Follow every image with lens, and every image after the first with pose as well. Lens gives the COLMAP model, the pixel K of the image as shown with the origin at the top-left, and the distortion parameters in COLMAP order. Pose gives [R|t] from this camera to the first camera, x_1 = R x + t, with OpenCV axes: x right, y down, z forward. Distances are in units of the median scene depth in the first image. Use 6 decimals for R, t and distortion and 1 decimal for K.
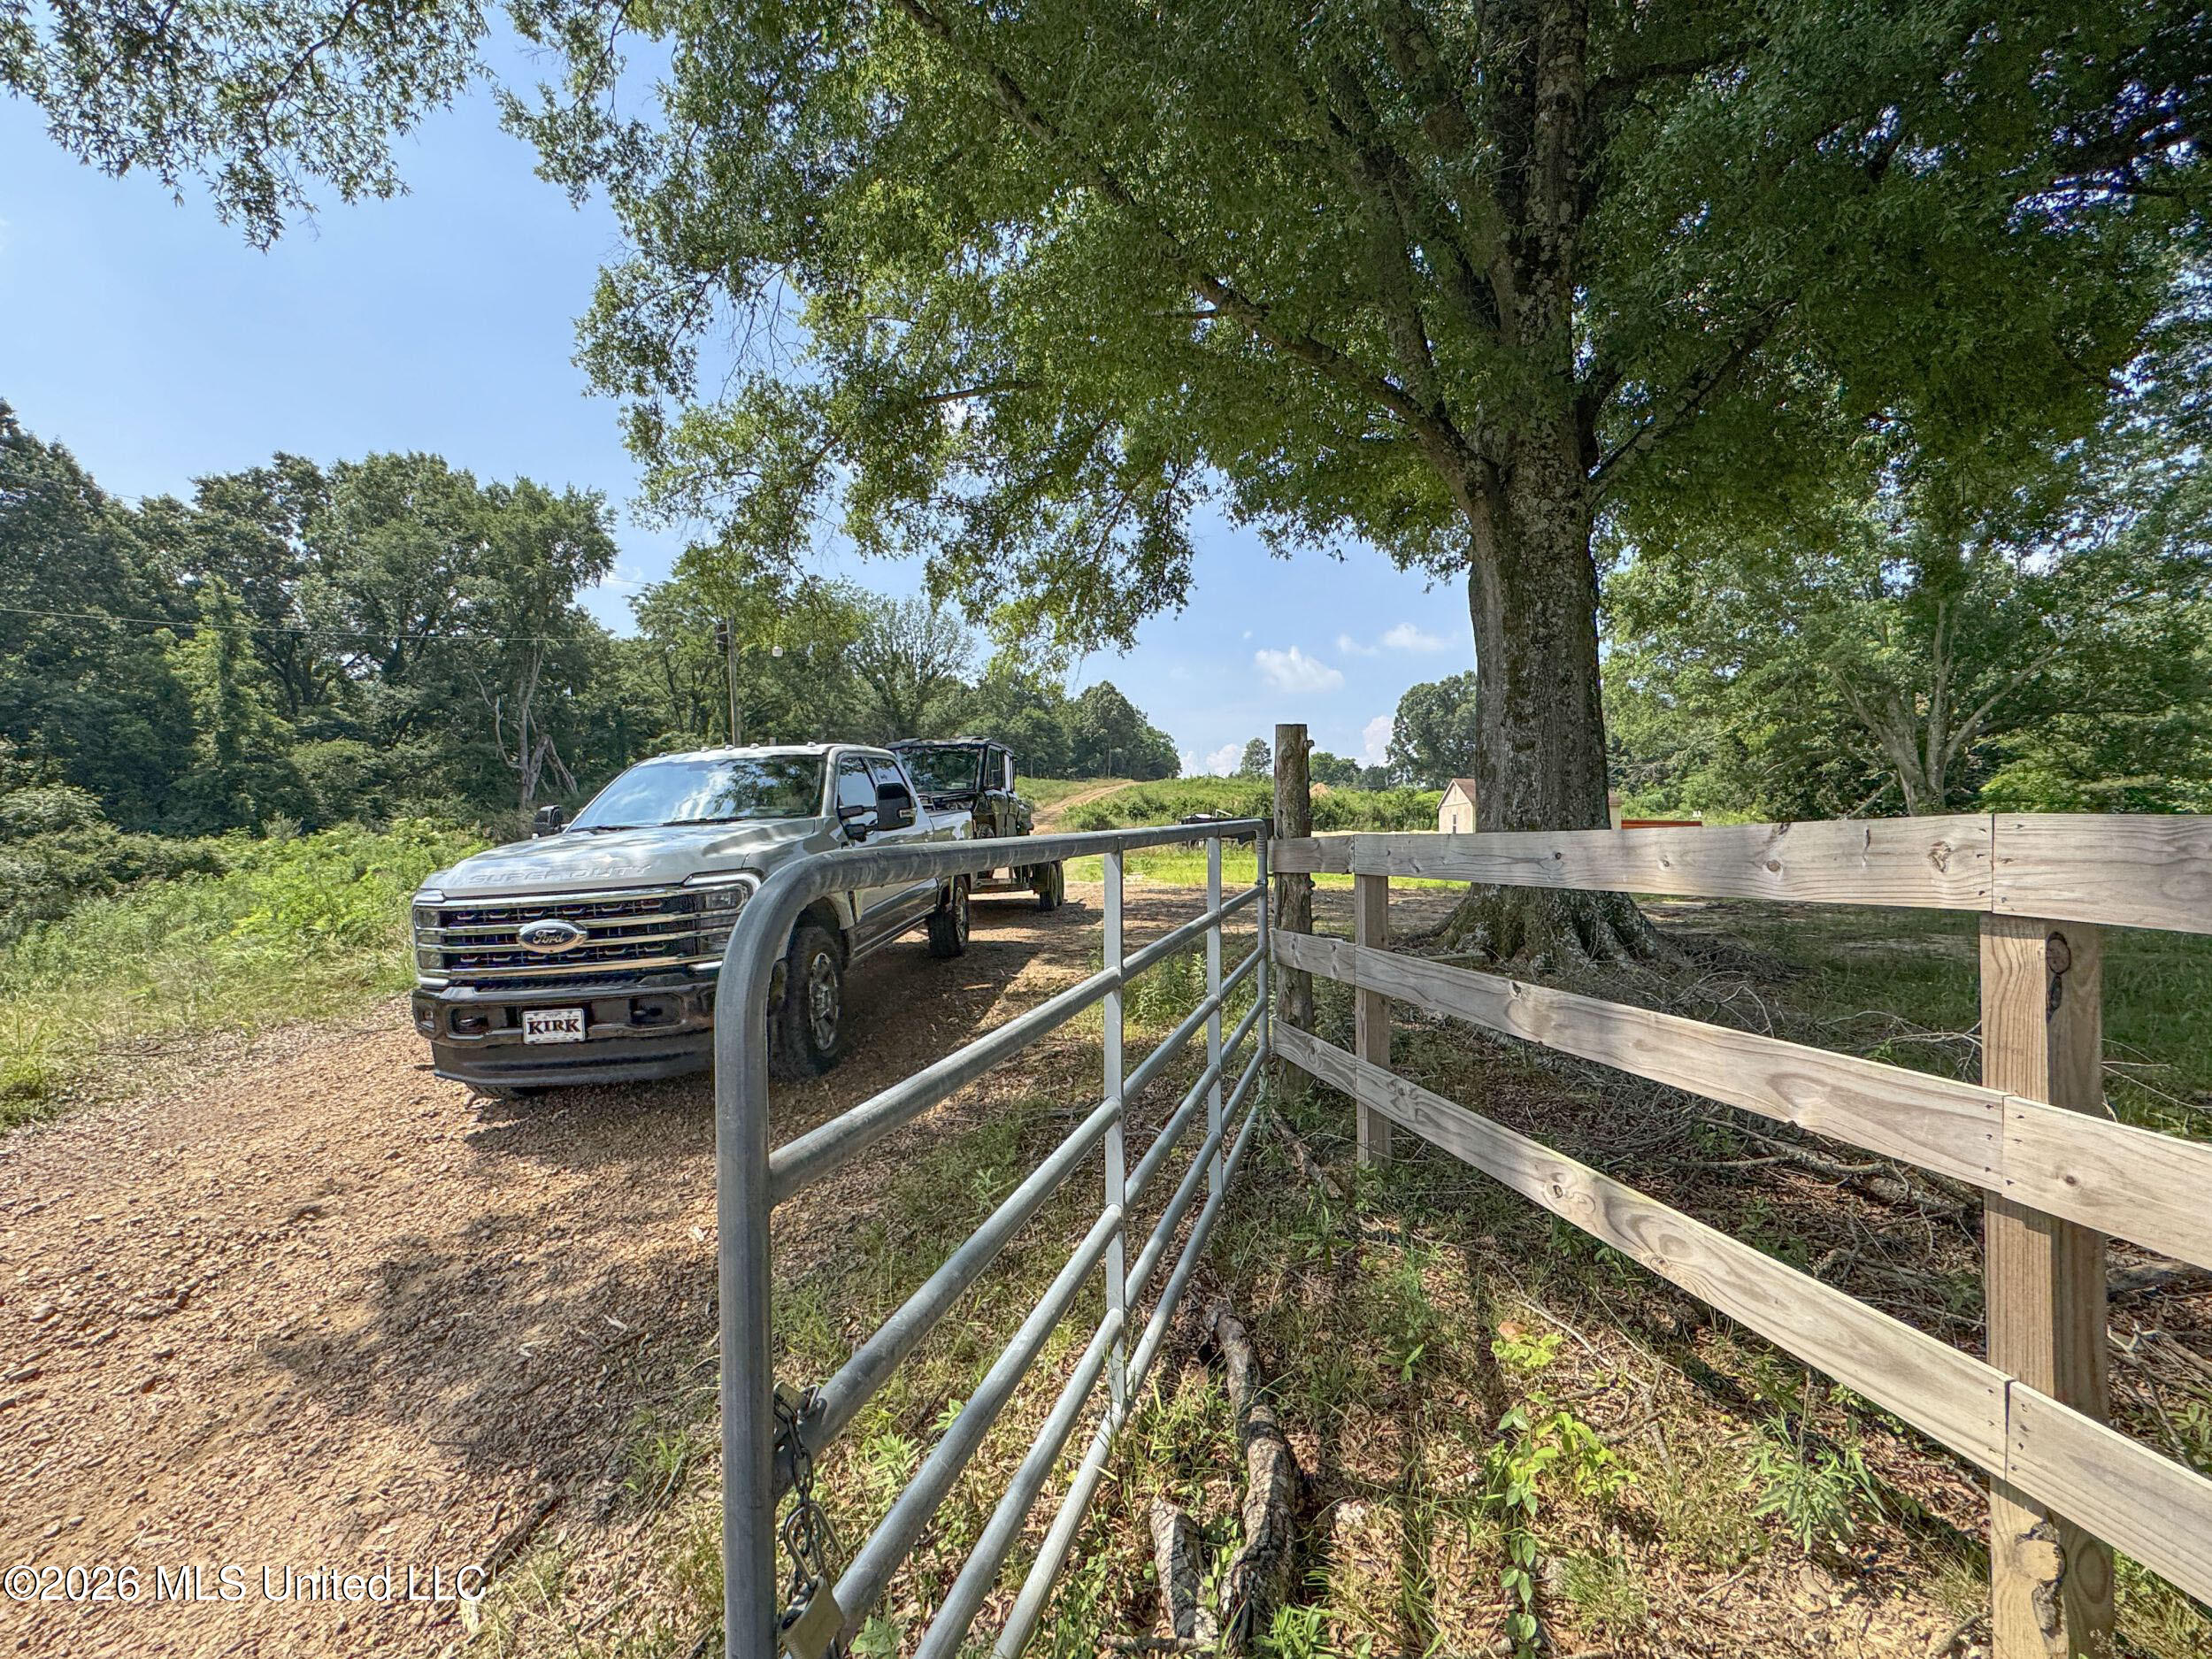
lens RADIAL K [[965.2, 0, 1108.8], [0, 965.2, 824.7], [0, 0, 1]] dist [-0.002644, 0.000297]
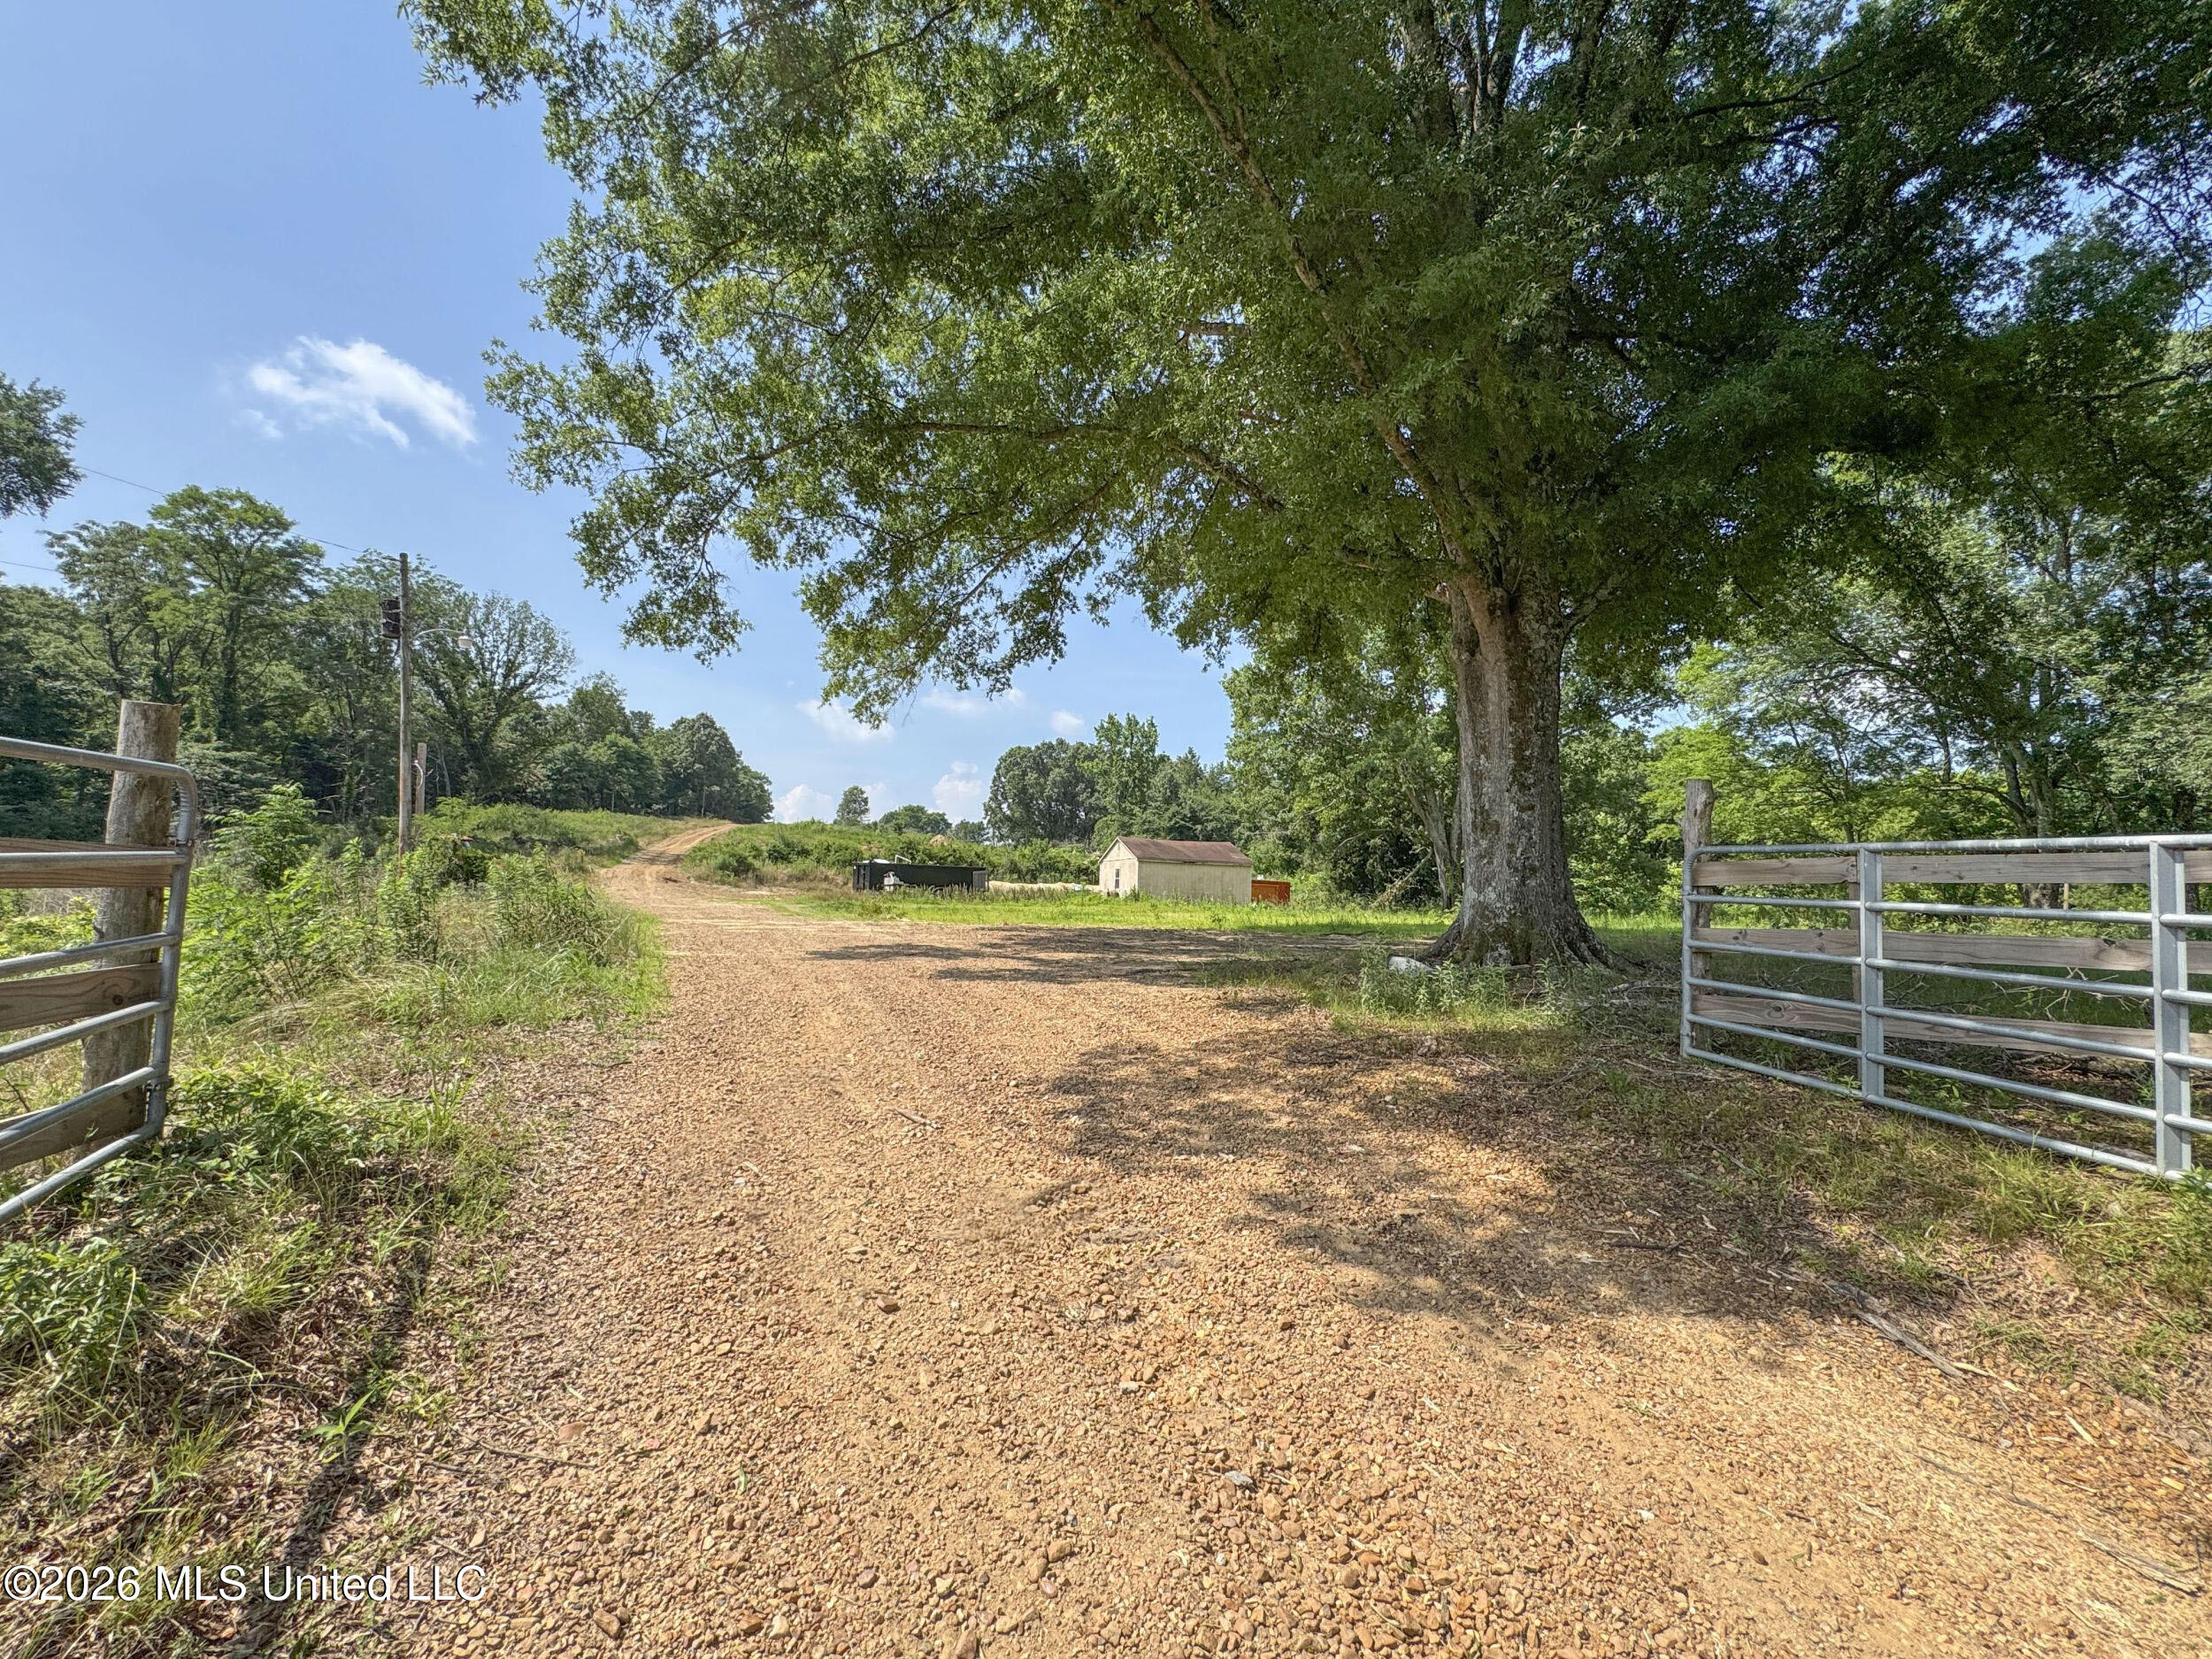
lens RADIAL K [[965.2, 0, 1092.7], [0, 965.2, 824.8], [0, 0, 1]] dist [-0.002644, 0.000297]
pose [[0.905671, 0.056223, 0.420237, -0.143644], [-0.033211, 0.997531, -0.061883, 0.009209], [-0.422678, 0.042090, 0.905302, 0.014207]]
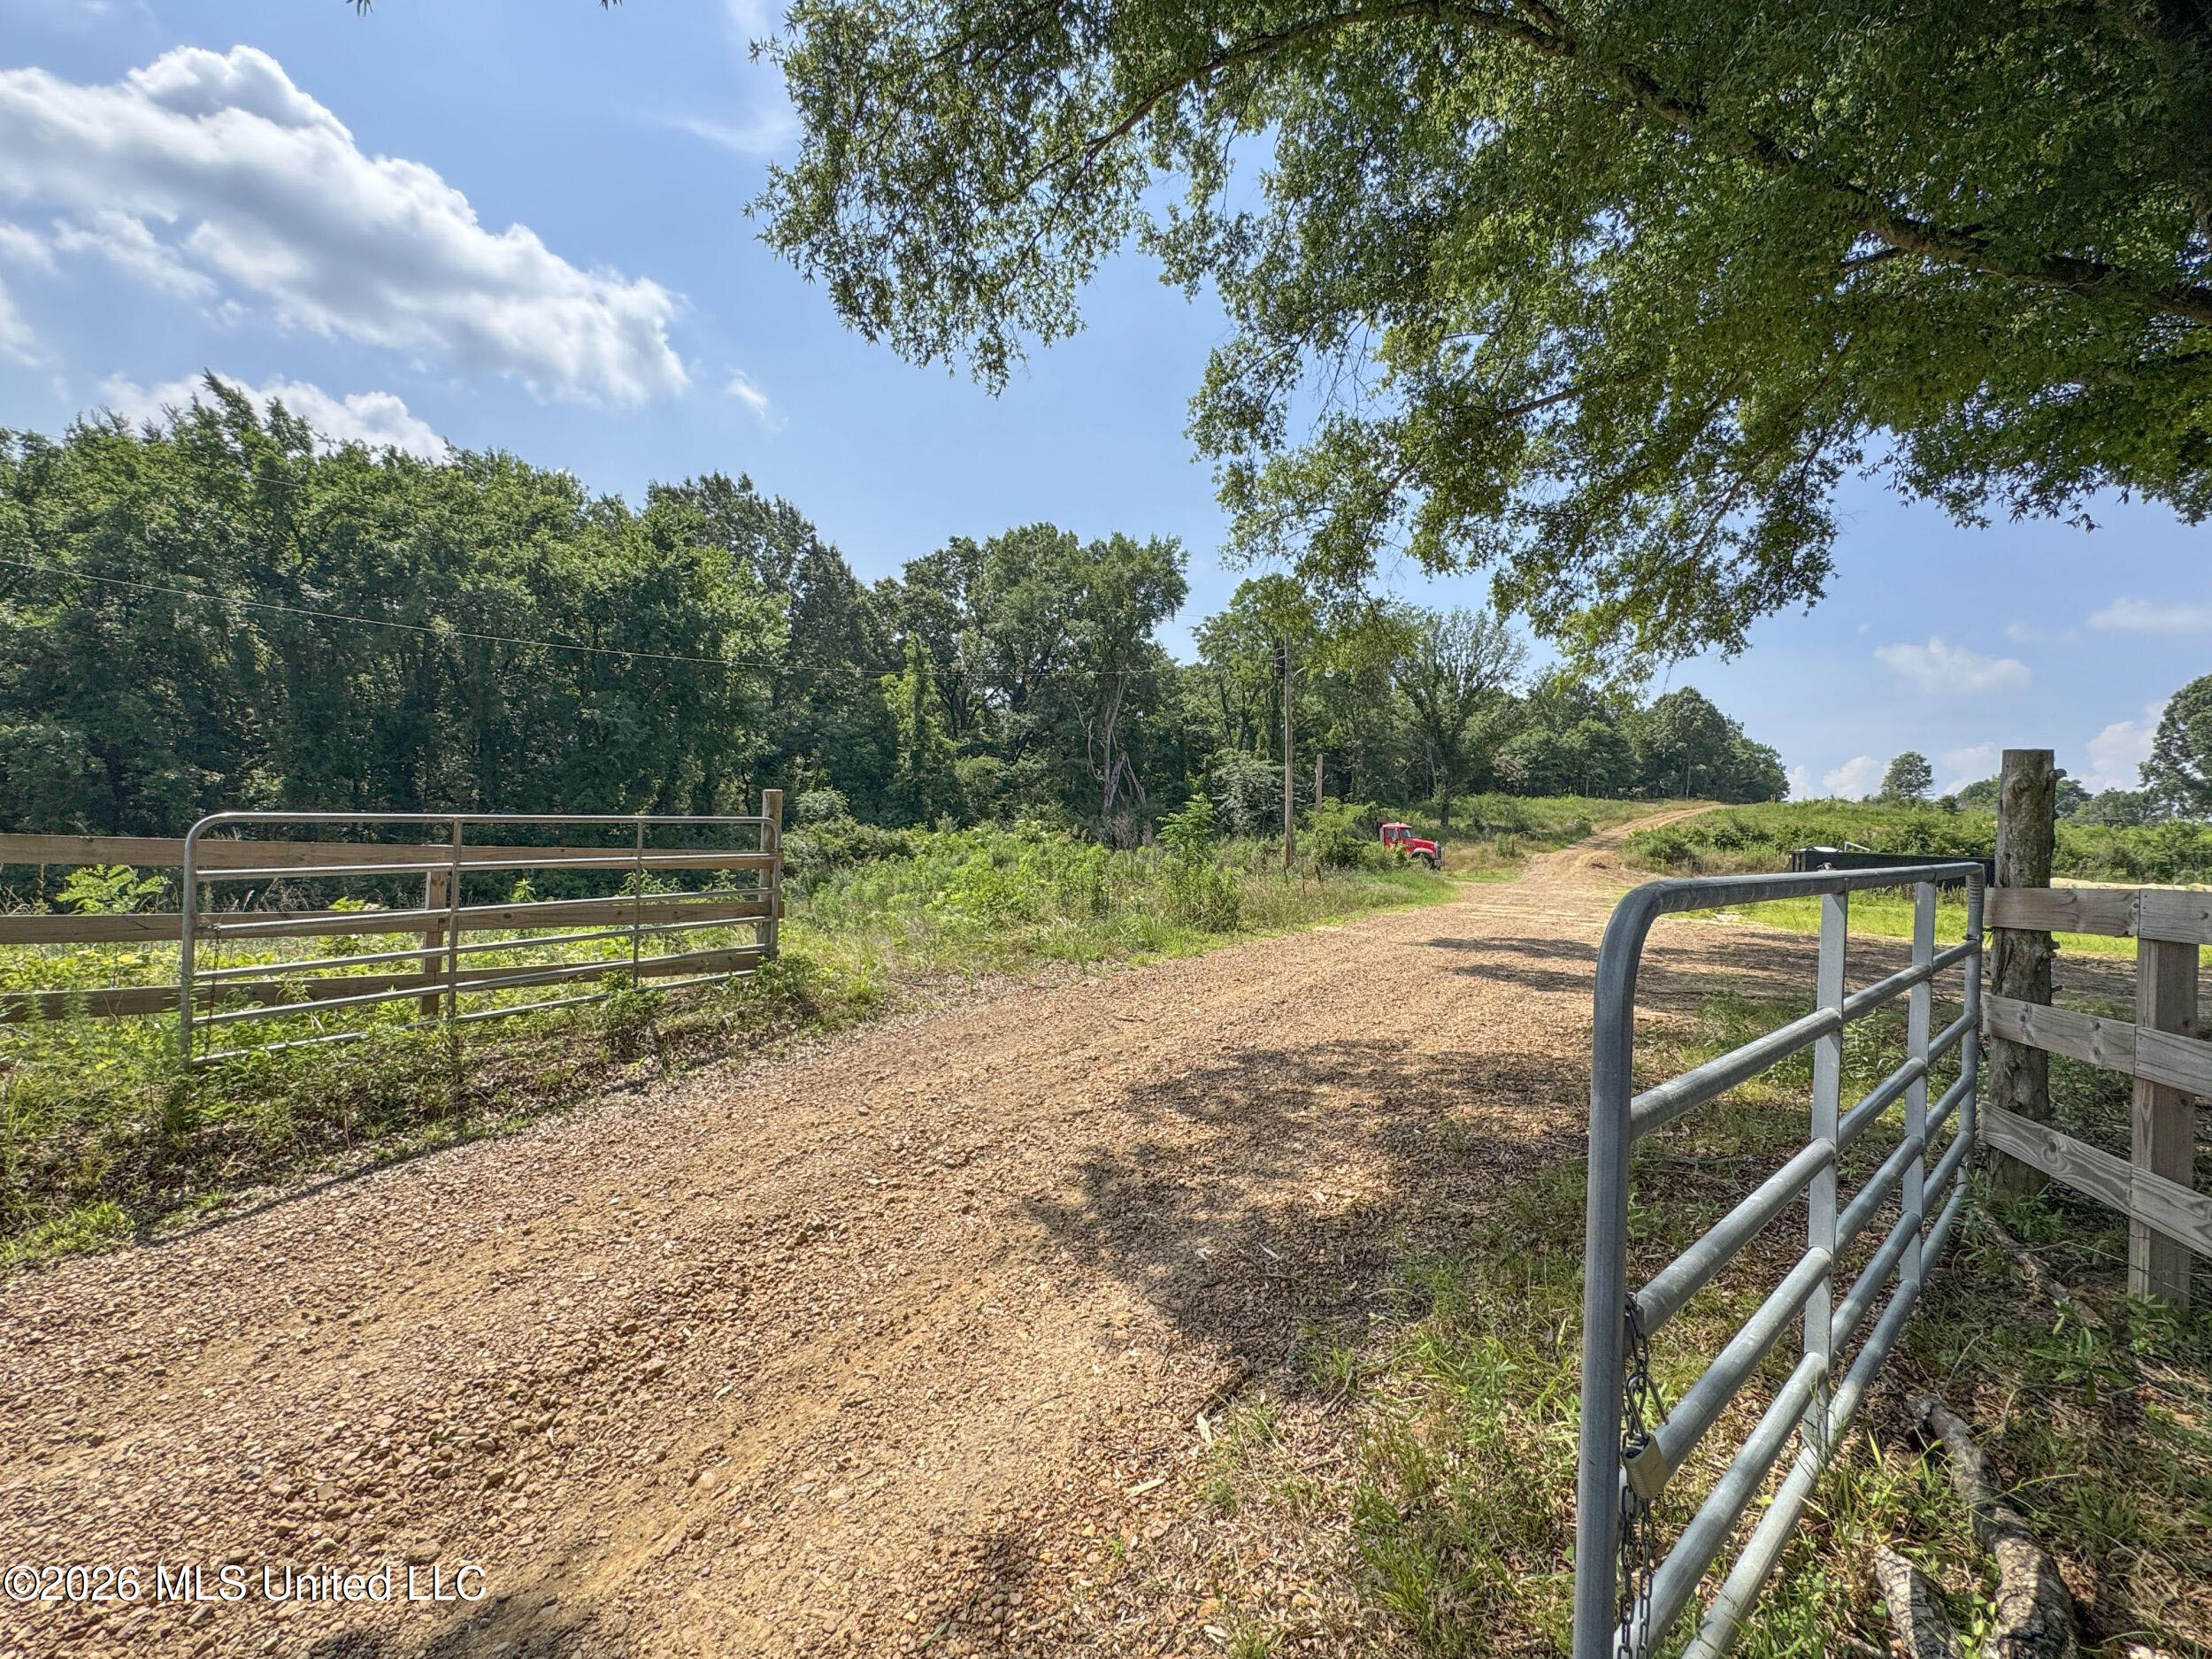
lens RADIAL K [[965.2, 0, 1103.7], [0, 965.2, 827.3], [0, 0, 1]] dist [-0.002644, 0.000297]
pose [[0.856860, 0.036853, -0.514230, -0.007451], [-0.043521, 0.999052, -0.000921, -0.000323], [0.513708, 0.023169, 0.857652, -0.013498]]
